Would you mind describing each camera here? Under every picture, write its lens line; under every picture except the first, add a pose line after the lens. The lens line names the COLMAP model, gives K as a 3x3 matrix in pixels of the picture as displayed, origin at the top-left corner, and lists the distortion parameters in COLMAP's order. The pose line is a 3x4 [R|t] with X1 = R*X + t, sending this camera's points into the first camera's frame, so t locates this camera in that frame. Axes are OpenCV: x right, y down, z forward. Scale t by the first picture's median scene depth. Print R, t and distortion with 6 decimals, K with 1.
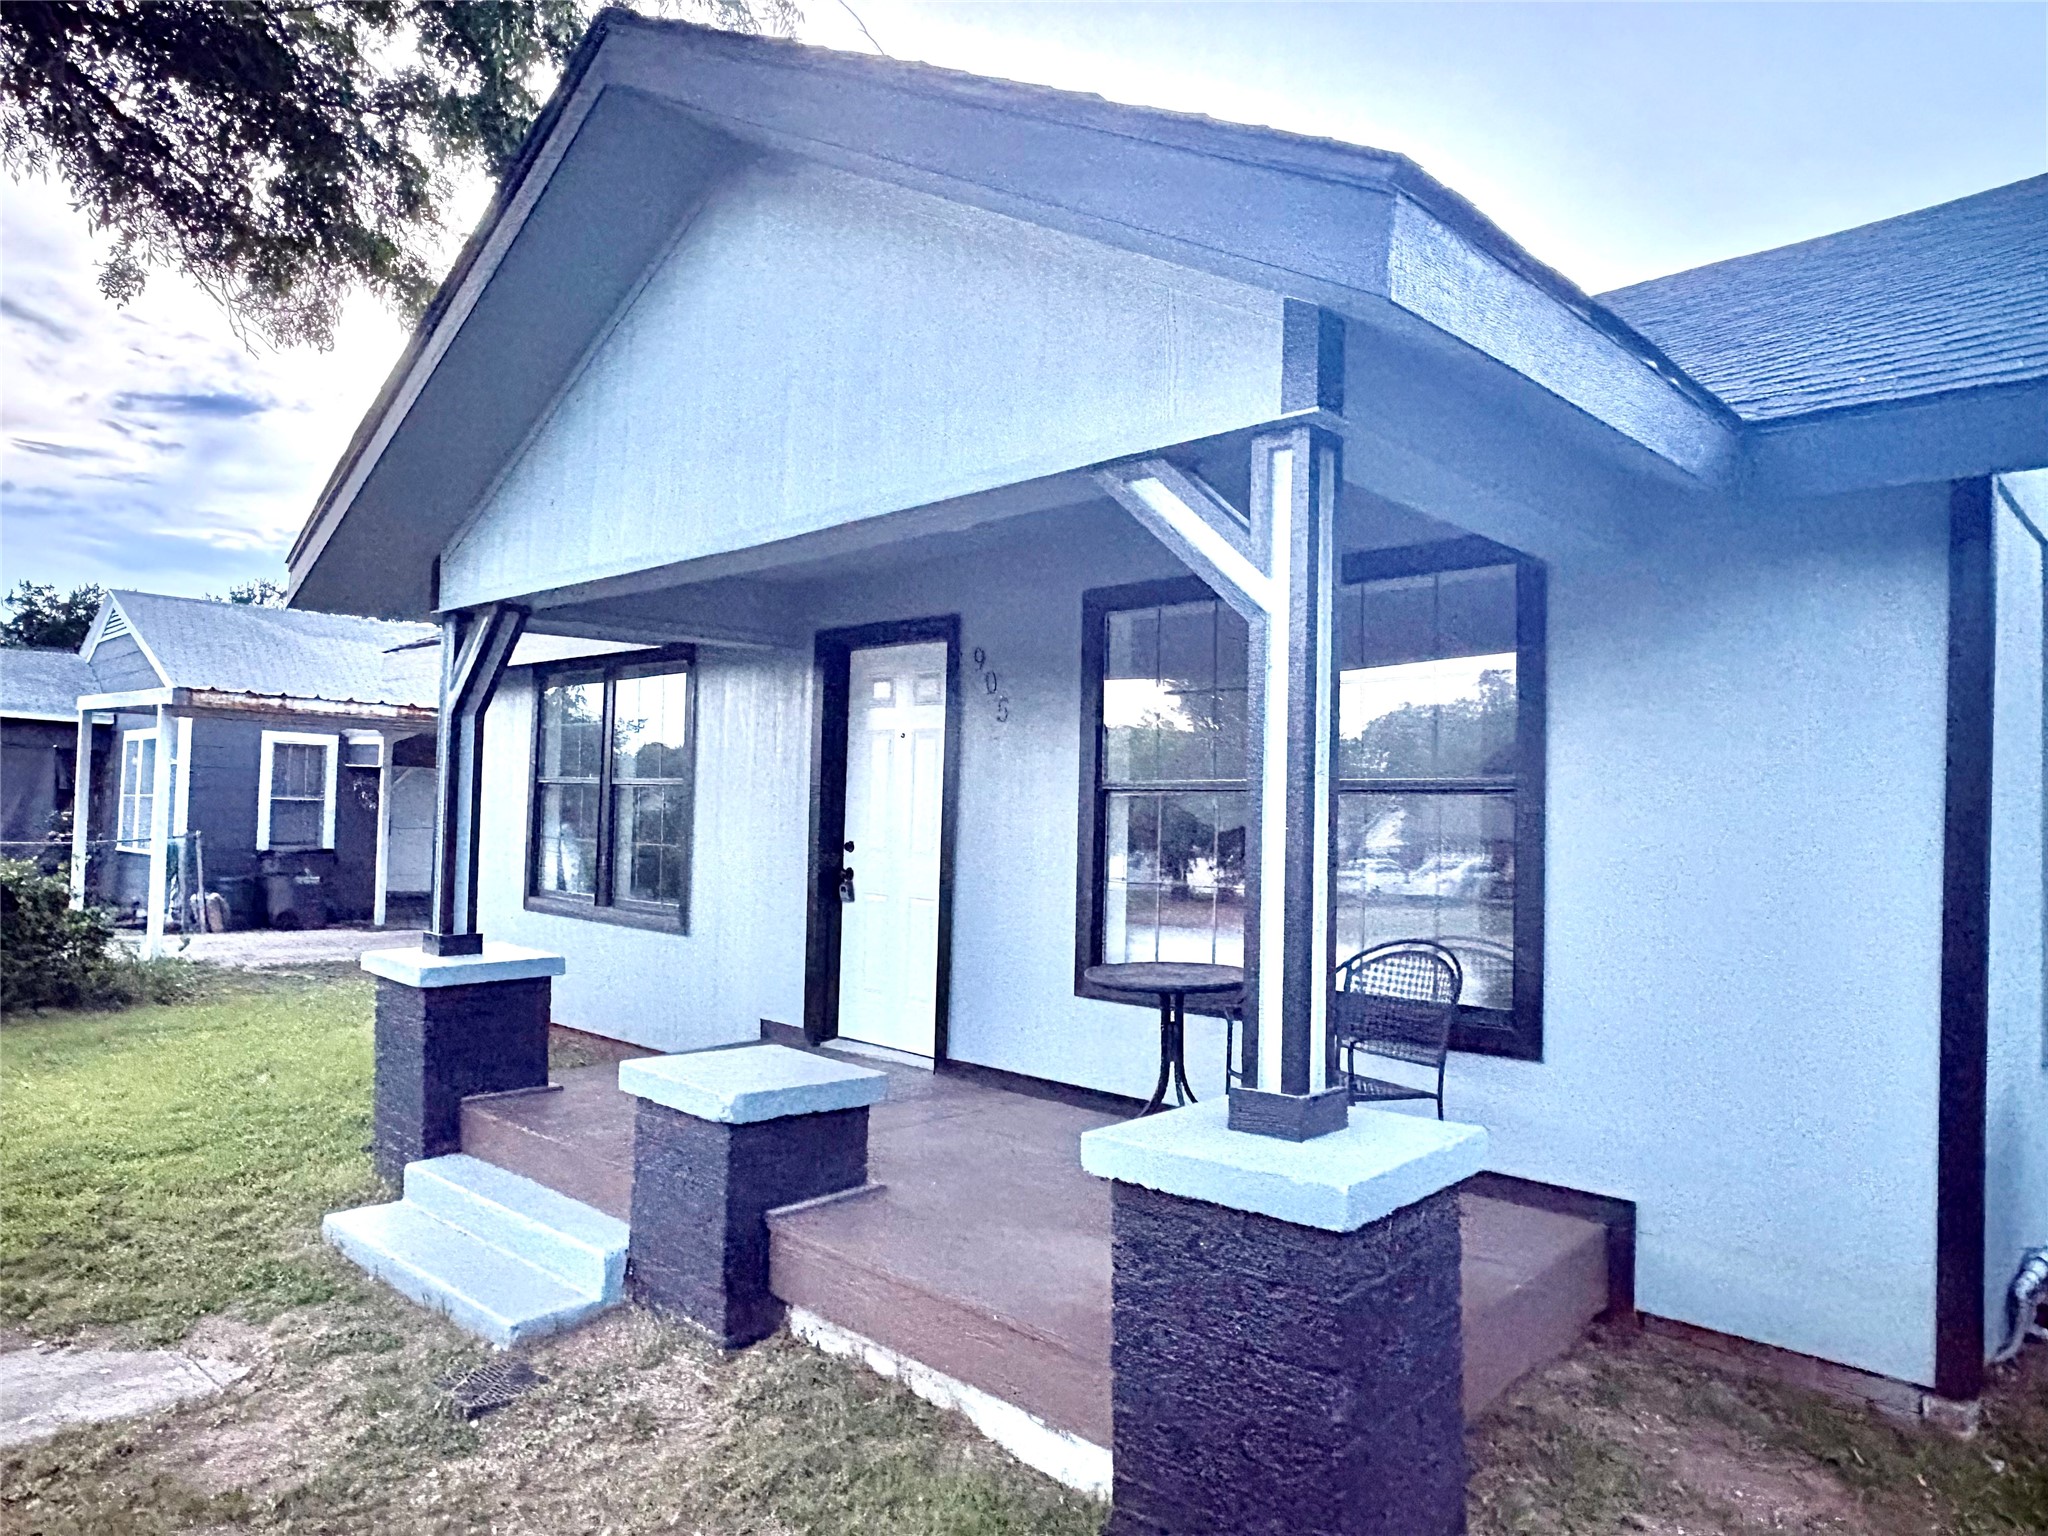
lens RADIAL K [[1301.8, 0, 1024.0], [0, 1301.8, 768.0], [0, 0, 1]] dist [-0.003718, -0.002559]
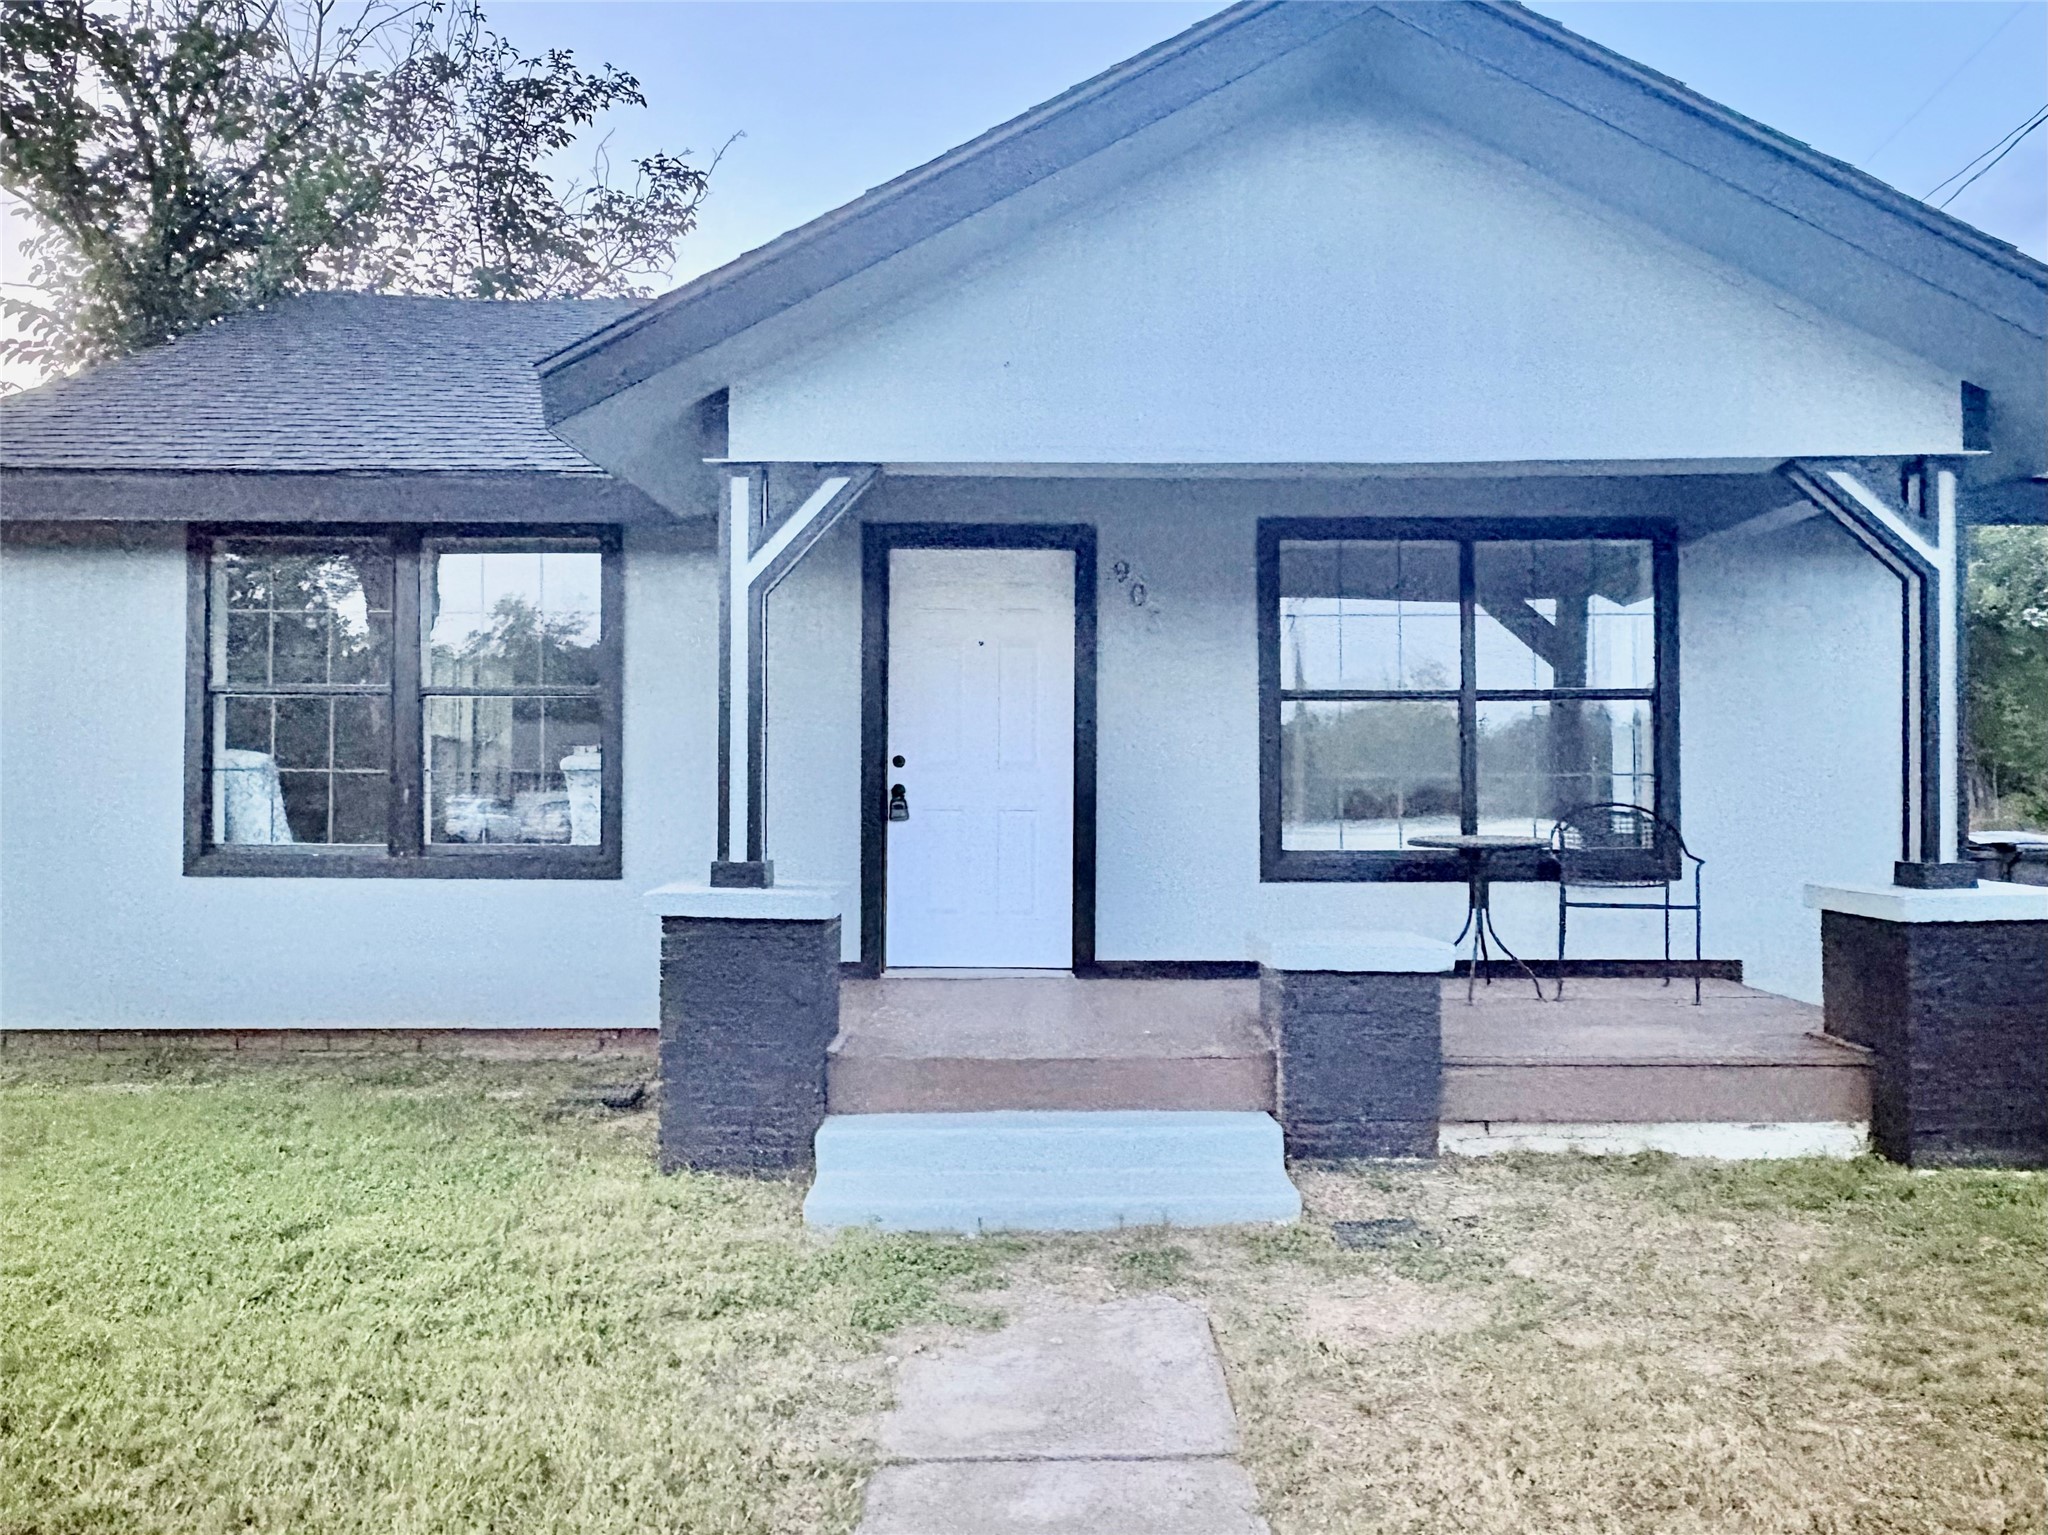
lens RADIAL K [[1473.7, 0, 1024.0], [0, 1473.7, 767.5], [0, 0, 1]] dist [-0.007689, -0.003336]
pose [[0.716150, -0.010283, 0.697871, -0.903391], [-0.008190, 0.999699, 0.023136, 0.045153], [-0.697899, -0.022285, 0.715850, 0.219032]]
